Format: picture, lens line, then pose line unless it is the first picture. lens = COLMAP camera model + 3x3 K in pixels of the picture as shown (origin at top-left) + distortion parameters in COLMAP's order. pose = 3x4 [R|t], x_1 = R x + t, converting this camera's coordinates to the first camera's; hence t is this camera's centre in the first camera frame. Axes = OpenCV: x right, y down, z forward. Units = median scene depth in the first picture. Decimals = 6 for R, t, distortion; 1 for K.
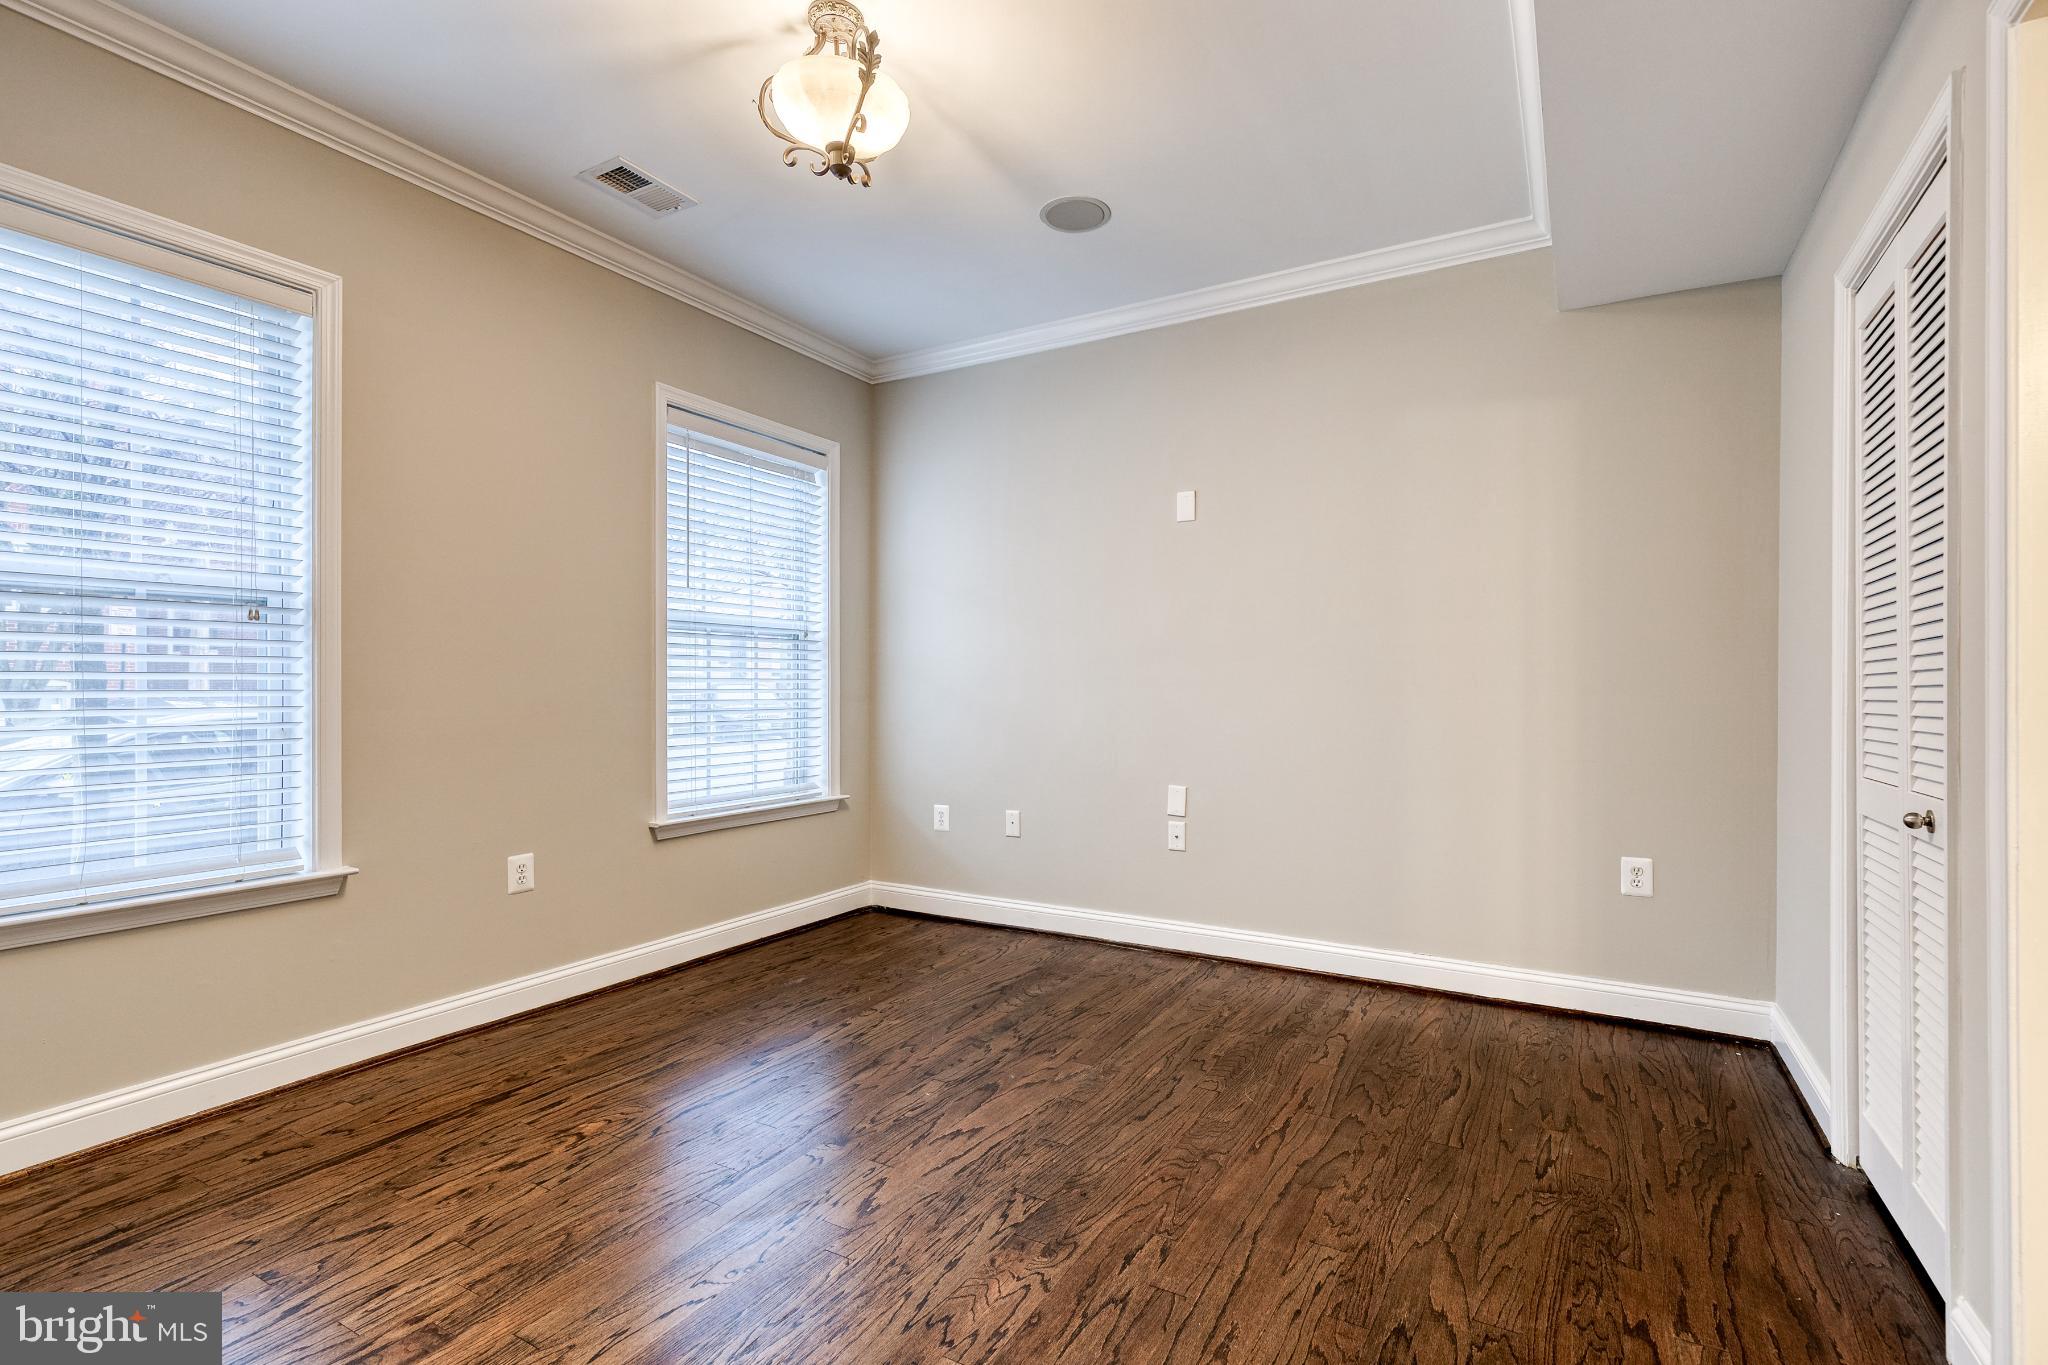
lens RADIAL K [[922.8, 0, 1037.0], [0, 922.8, 676.6], [0, 0, 1]] dist [0.010040, -0.001773]
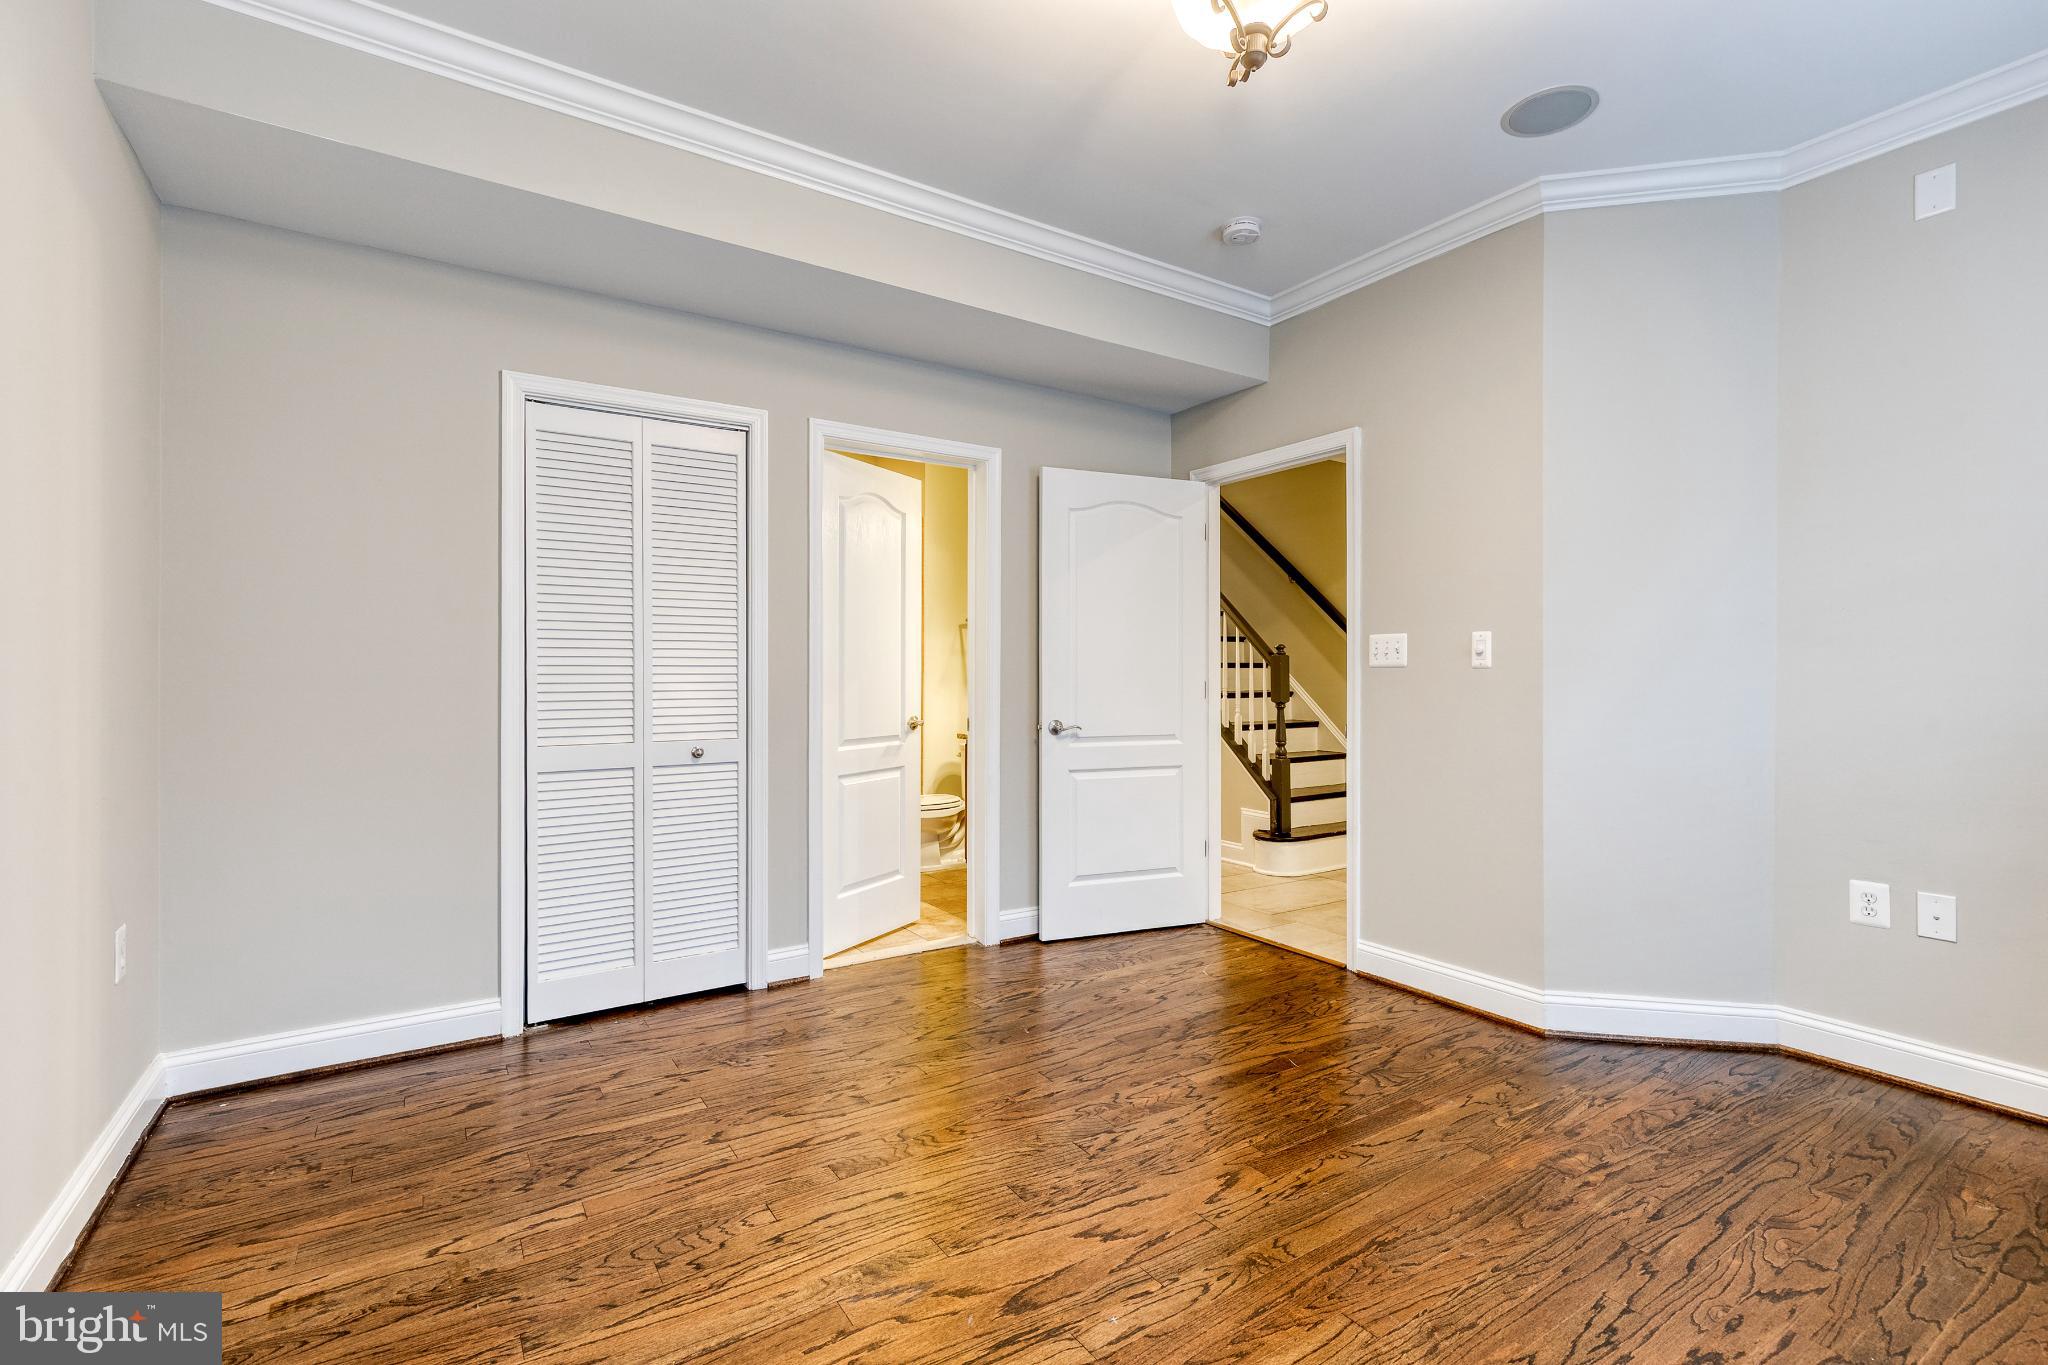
lens RADIAL K [[922.8, 0, 1036.1], [0, 922.8, 689.1], [0, 0, 1]] dist [0.010040, -0.001773]
pose [[-0.895871, -0.005953, 0.444274, -0.405614], [-0.006144, 0.999981, 0.001010, 0.010426], [-0.444271, -0.001824, -0.895890, 1.835393]]
